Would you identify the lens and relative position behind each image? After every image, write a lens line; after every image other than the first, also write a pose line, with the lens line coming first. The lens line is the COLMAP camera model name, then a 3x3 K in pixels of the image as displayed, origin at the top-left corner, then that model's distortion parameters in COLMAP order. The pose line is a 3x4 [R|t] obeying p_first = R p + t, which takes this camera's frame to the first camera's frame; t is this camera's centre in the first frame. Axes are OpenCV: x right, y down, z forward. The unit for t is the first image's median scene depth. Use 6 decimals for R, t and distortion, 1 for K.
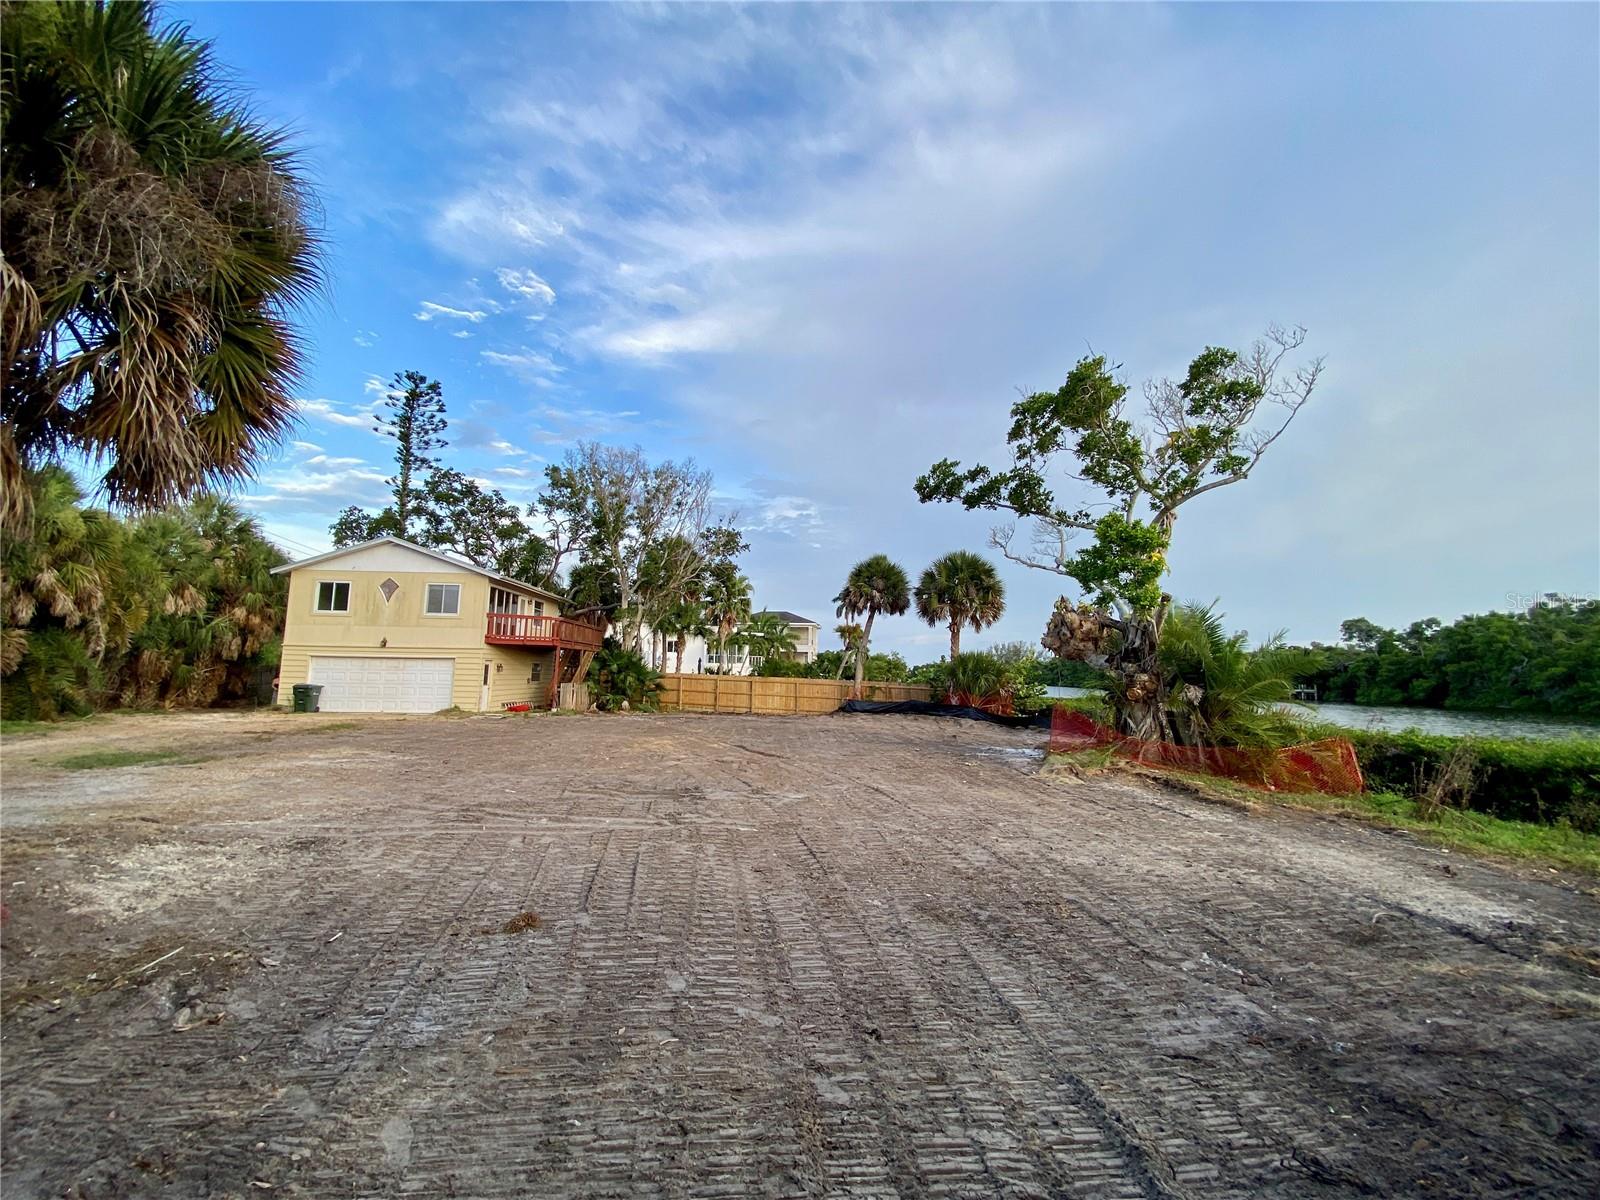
lens RADIAL K [[649.3, 0, 800.2], [0, 649.3, 607.1], [0, 0, 1]] dist [0.015300, -0.015620]
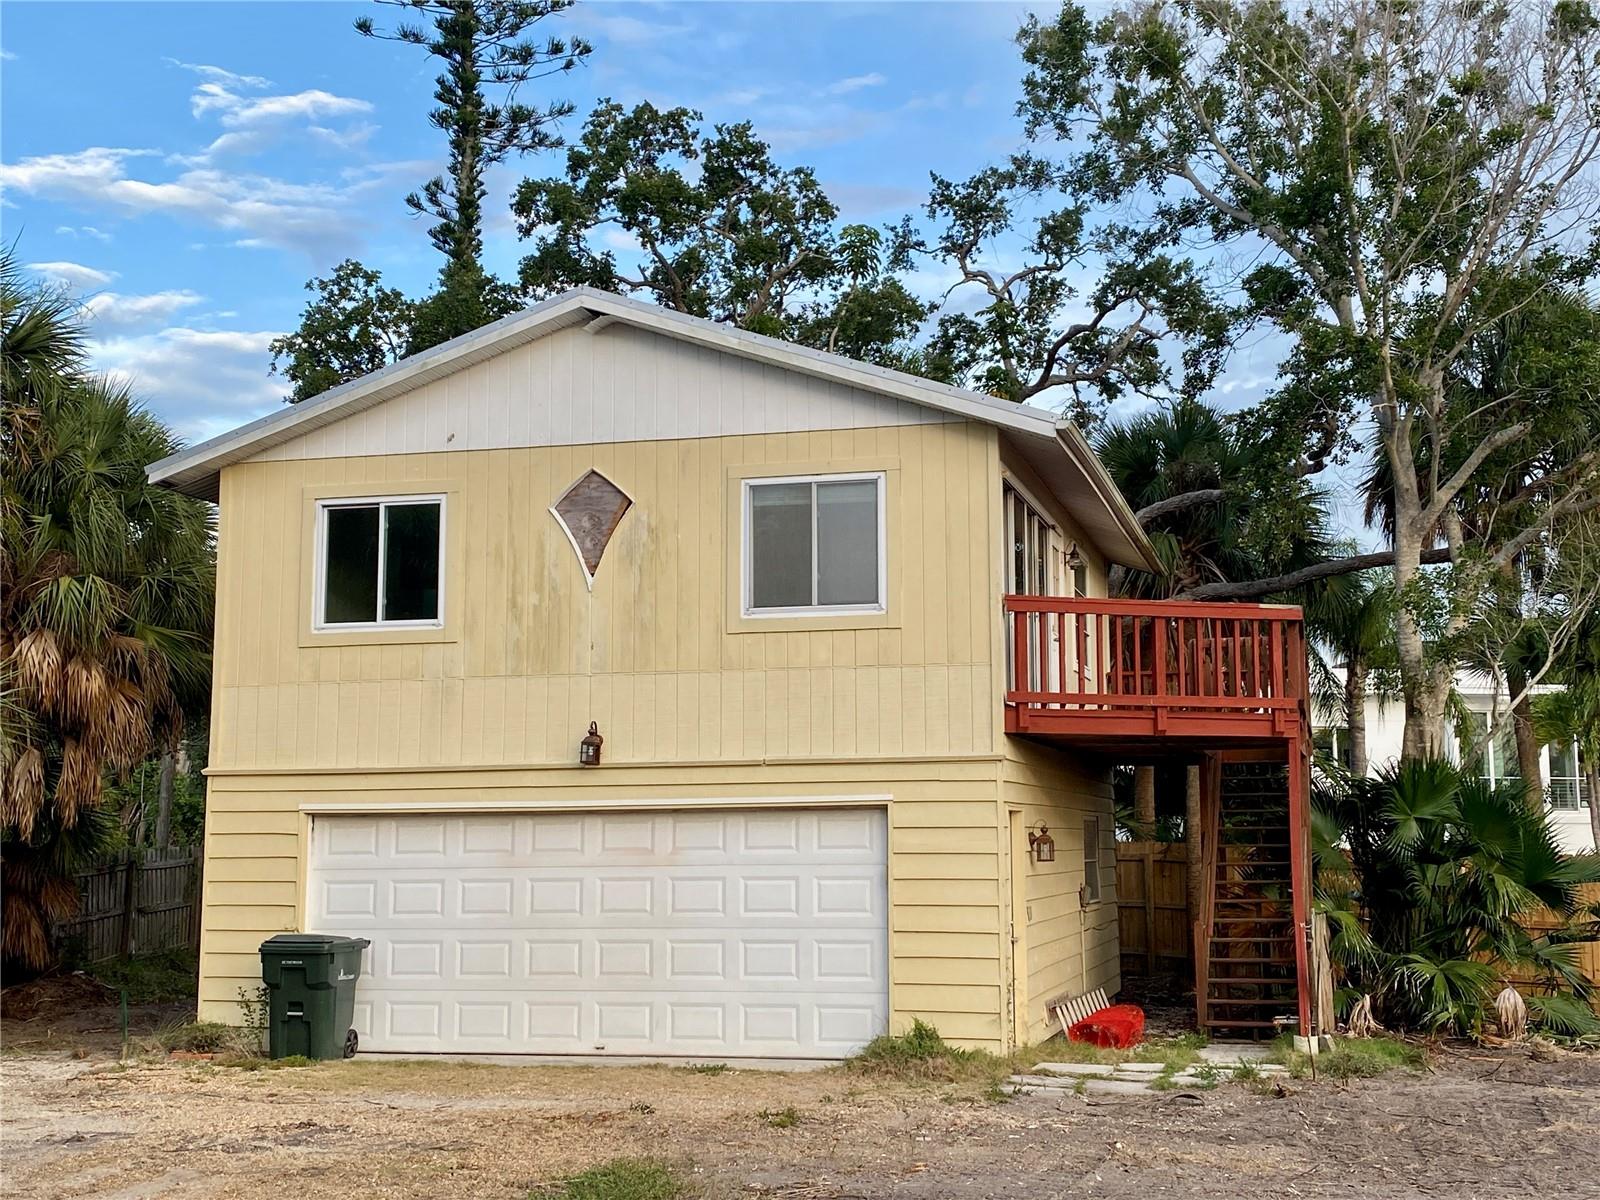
lens RADIAL K [[1975.7, 0, 803.3], [0, 1975.7, 599.3], [0, 0, 1]] dist [0.100479, 0.000000]
pose [[0.953026, -0.057081, -0.297460, -0.329481], [0.050757, 0.998291, -0.028949, 0.024397], [0.298604, 0.012491, 0.954295, 0.327716]]
